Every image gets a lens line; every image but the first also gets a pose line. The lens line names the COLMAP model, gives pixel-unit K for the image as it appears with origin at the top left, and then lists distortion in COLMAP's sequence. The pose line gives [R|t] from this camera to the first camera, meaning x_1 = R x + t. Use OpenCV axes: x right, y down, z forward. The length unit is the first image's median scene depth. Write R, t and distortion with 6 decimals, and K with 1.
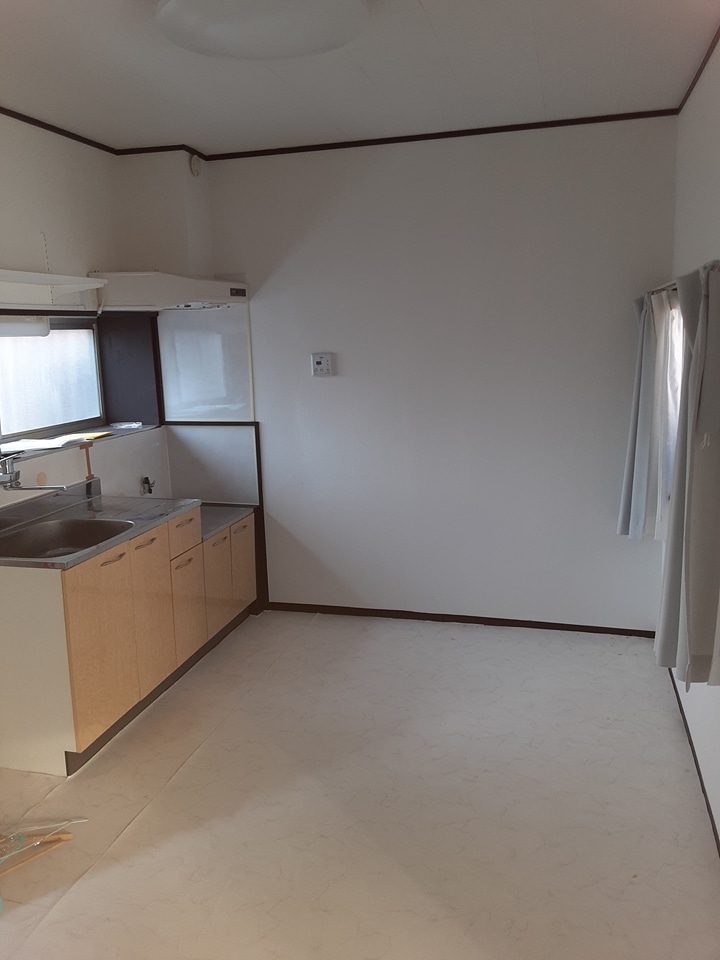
lens RADIAL K [[757.8, 0, 360.0], [0, 757.8, 480.0], [0, 0, 1]] dist [0.025135, -0.001338]
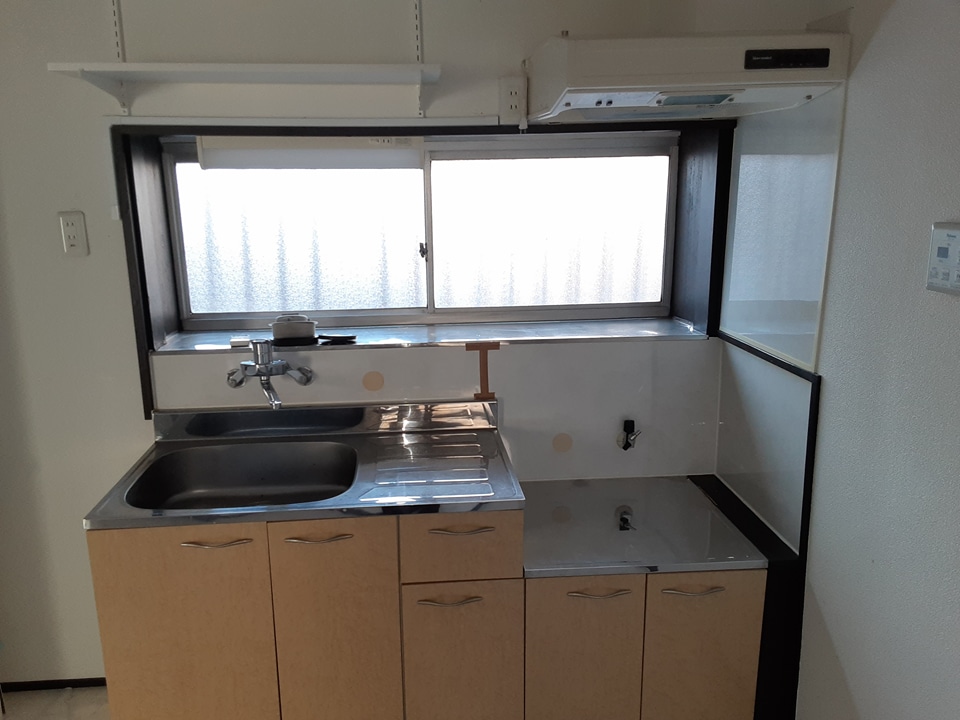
lens RADIAL K [[757.8, 0, 448.1], [0, 757.8, 360.7], [0, 0, 1]] dist [0.025135, -0.001338]
pose [[0.329194, 0.237214, -0.913981, 0.188603], [-0.178401, 0.966123, 0.186492, -0.132953], [0.927256, 0.101663, 0.360361, 0.689750]]
